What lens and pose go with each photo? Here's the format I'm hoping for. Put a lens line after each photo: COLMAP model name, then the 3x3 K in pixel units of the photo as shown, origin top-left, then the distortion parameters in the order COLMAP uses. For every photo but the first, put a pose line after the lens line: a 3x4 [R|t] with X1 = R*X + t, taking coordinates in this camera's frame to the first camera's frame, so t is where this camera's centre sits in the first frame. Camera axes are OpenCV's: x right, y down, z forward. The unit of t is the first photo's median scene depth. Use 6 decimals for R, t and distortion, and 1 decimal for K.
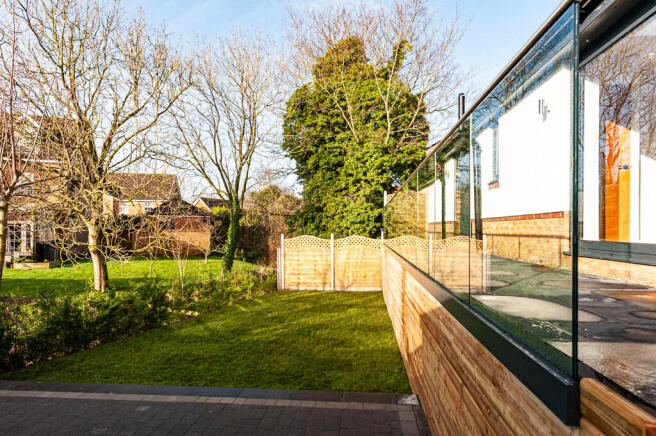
lens RADIAL K [[381.3, 0, 328.7], [0, 381.3, 231.7], [0, 0, 1]] dist [-0.003214, -0.001152]
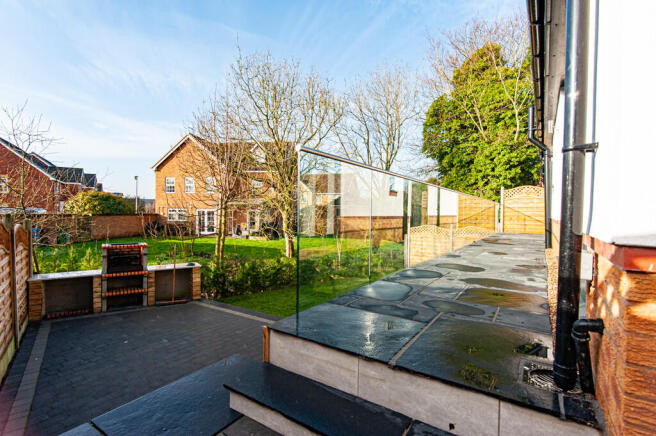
lens RADIAL K [[320.6, 0, 328.0], [0, 320.6, 218.0], [0, 0, 1]] dist [-0.000460, -0.000275]
pose [[0.876960, 0.019179, -0.480181, 0.124213], [-0.015202, 0.999810, 0.012169, -0.016004], [0.480324, -0.003372, 0.877085, -0.042080]]
